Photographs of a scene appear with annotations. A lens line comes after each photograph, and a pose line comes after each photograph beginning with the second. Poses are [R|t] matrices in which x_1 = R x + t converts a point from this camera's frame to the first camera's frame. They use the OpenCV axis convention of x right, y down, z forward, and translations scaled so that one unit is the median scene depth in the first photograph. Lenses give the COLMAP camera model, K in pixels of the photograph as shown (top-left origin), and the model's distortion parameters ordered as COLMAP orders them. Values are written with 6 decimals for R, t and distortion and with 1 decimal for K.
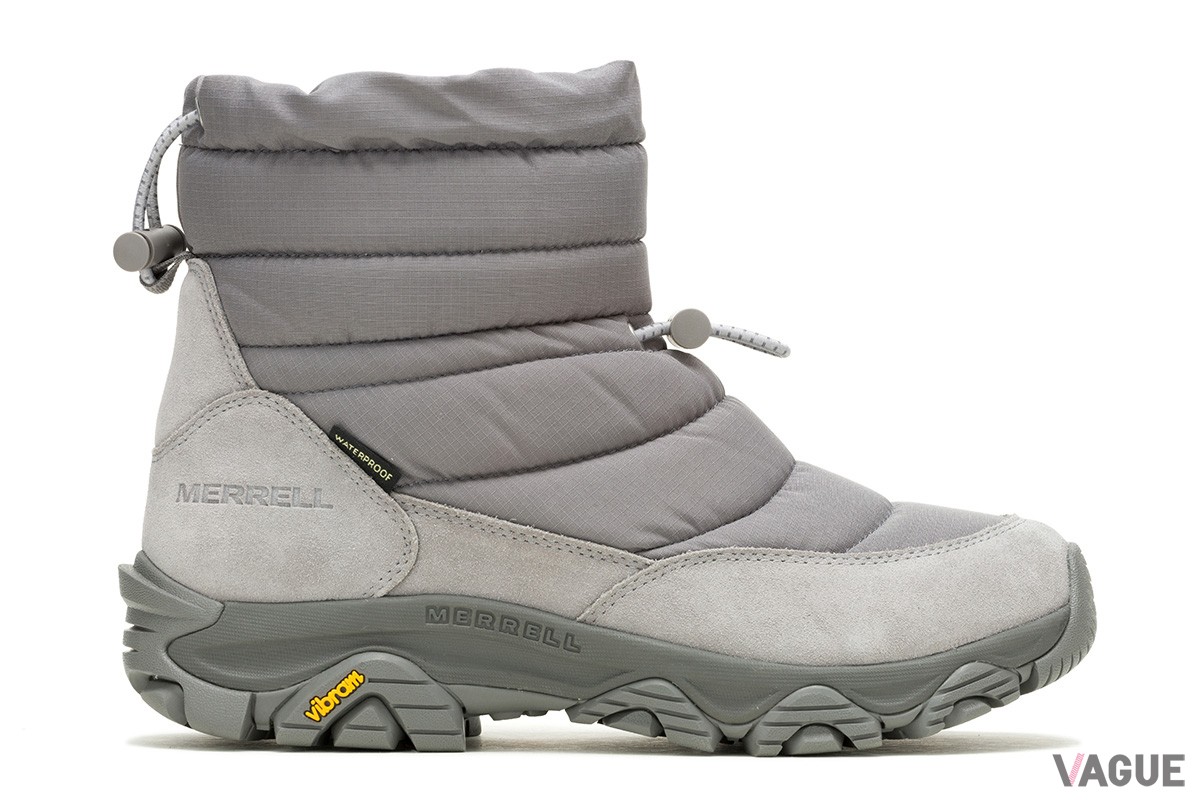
lens RADIAL K [[3966.2, 0, 602.5], [0, 3966.2, 438.5], [0, 0, 1]] dist [-0.963039, 0.000000]
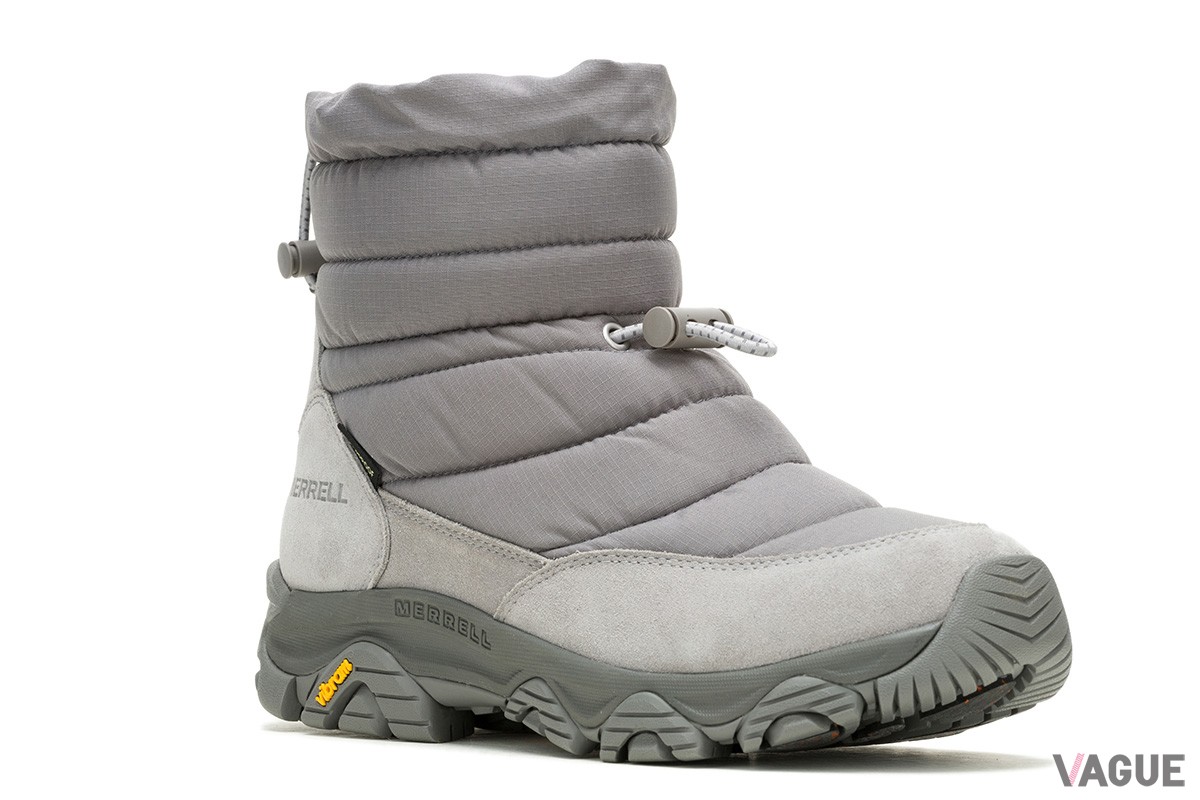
lens RADIAL K [[3966.2, 0, 602.9], [0, 3966.2, 400.1], [0, 0, 1]] dist [-0.963039, 0.000000]
pose [[0.812538, 0.000311, -0.582908, 0.601281], [-0.003315, 0.999986, -0.004087, -0.005647], [0.582899, 0.005253, 0.812528, 0.193650]]
